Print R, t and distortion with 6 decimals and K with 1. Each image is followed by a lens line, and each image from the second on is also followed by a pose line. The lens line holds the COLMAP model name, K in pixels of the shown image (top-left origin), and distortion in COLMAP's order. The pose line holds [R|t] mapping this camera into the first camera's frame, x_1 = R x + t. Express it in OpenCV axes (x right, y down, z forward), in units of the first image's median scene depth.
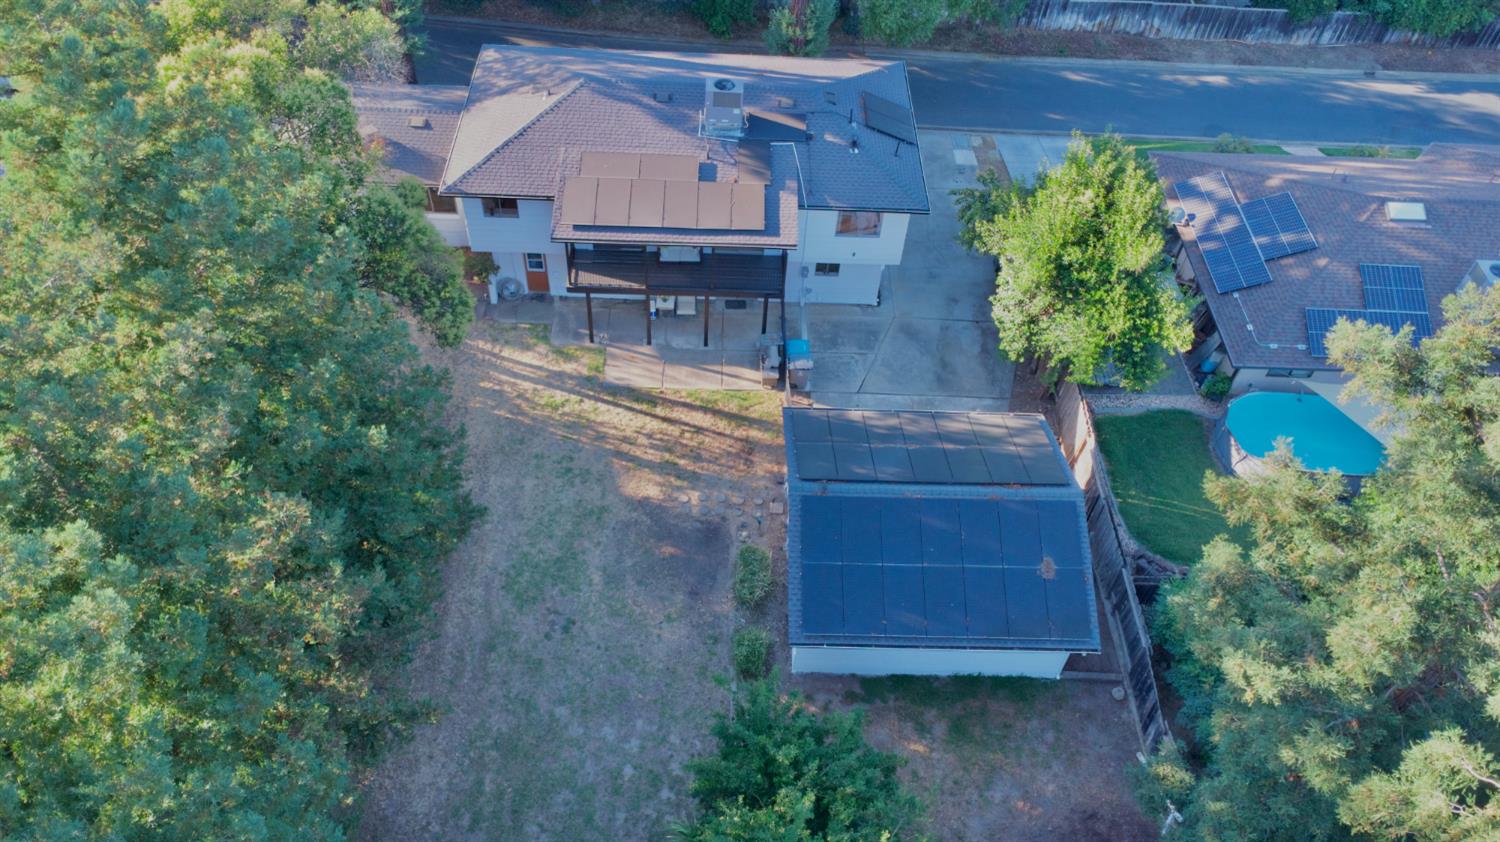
lens RADIAL K [[1053.2, 0, 752.7], [0, 1053.2, 448.0], [0, 0, 1]] dist [0.005823, -0.002090]
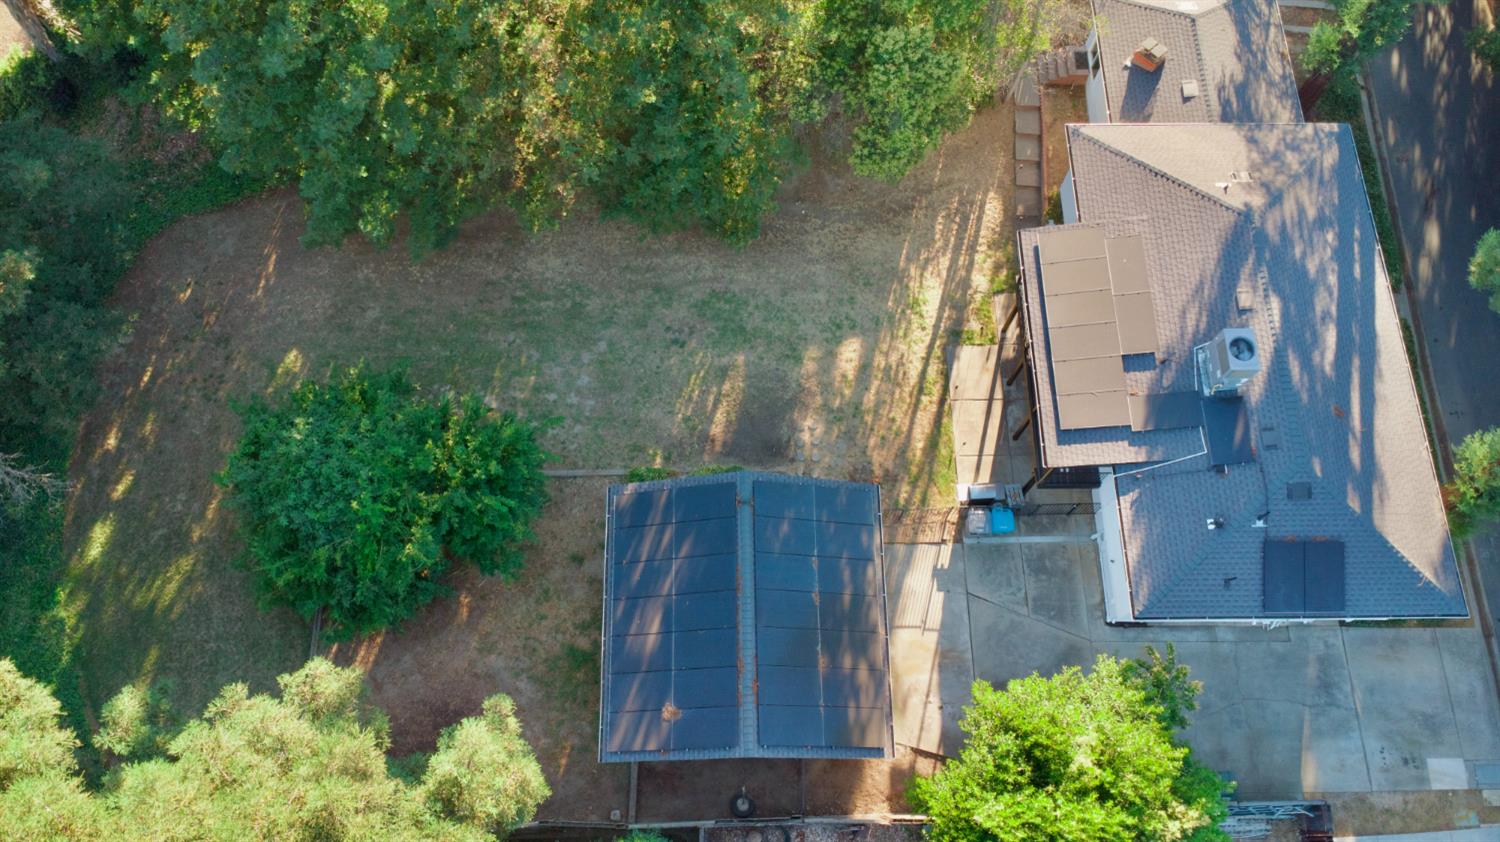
lens RADIAL K [[1053.2, 0, 752.7], [0, 1053.2, 448.0], [0, 0, 1]] dist [0.005823, -0.002090]
pose [[0.010495, 0.921416, -0.388435, 0.354656], [-0.780870, 0.250197, 0.572401, -0.487964], [0.624605, 0.297310, 0.722133, 0.183424]]
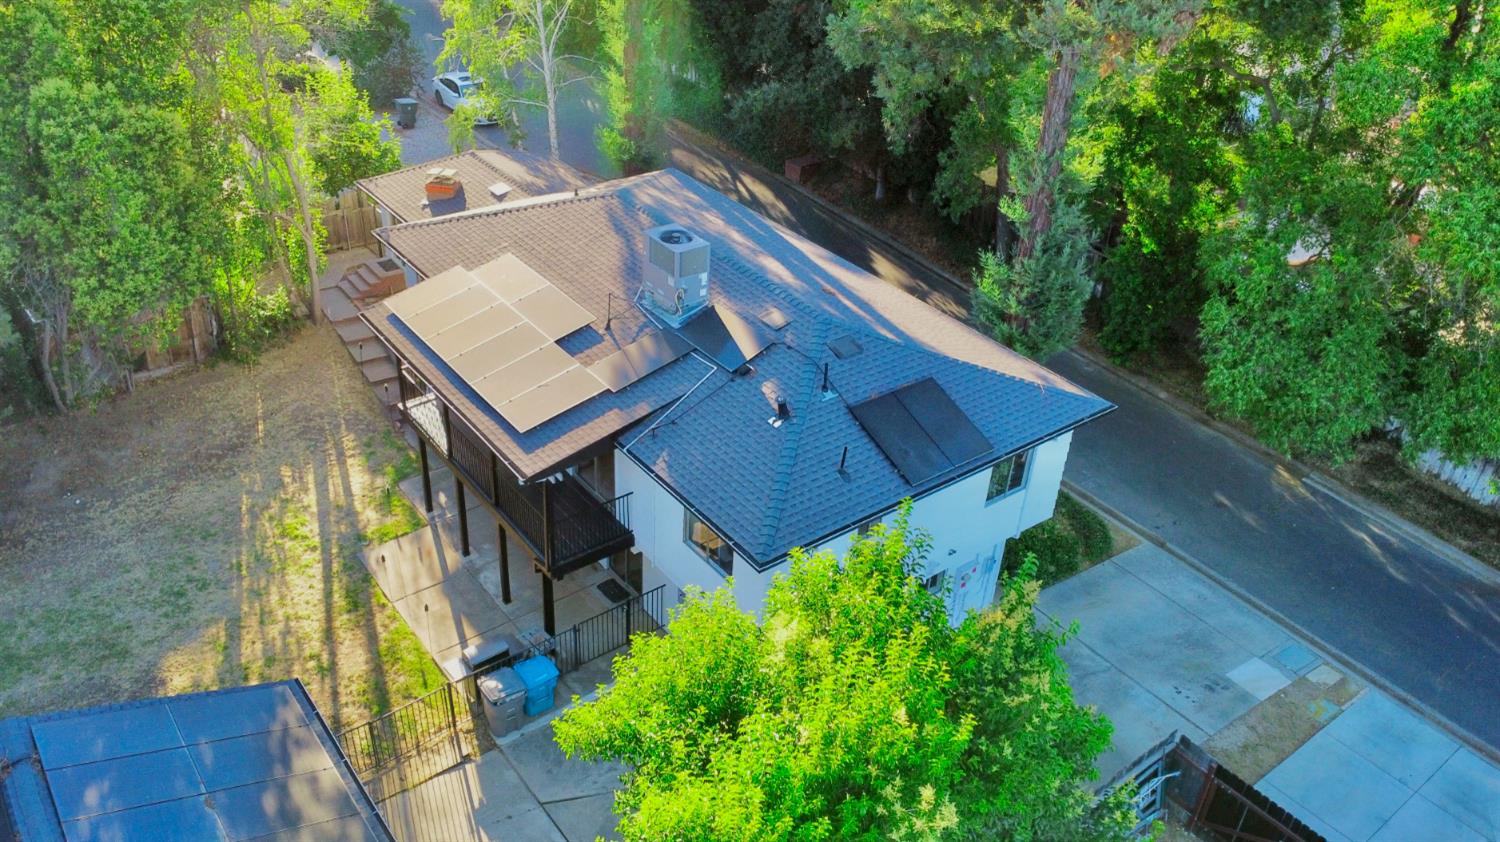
lens RADIAL K [[1140.9, 0, 745.1], [0, 1140.9, 455.1], [0, 0, 1]] dist [-0.041196, 0.000858]
pose [[0.602542, 0.423091, -0.676710, 0.489896], [-0.627103, 0.775457, -0.073543, -0.218496], [0.493644, 0.468680, 0.732567, 0.580288]]
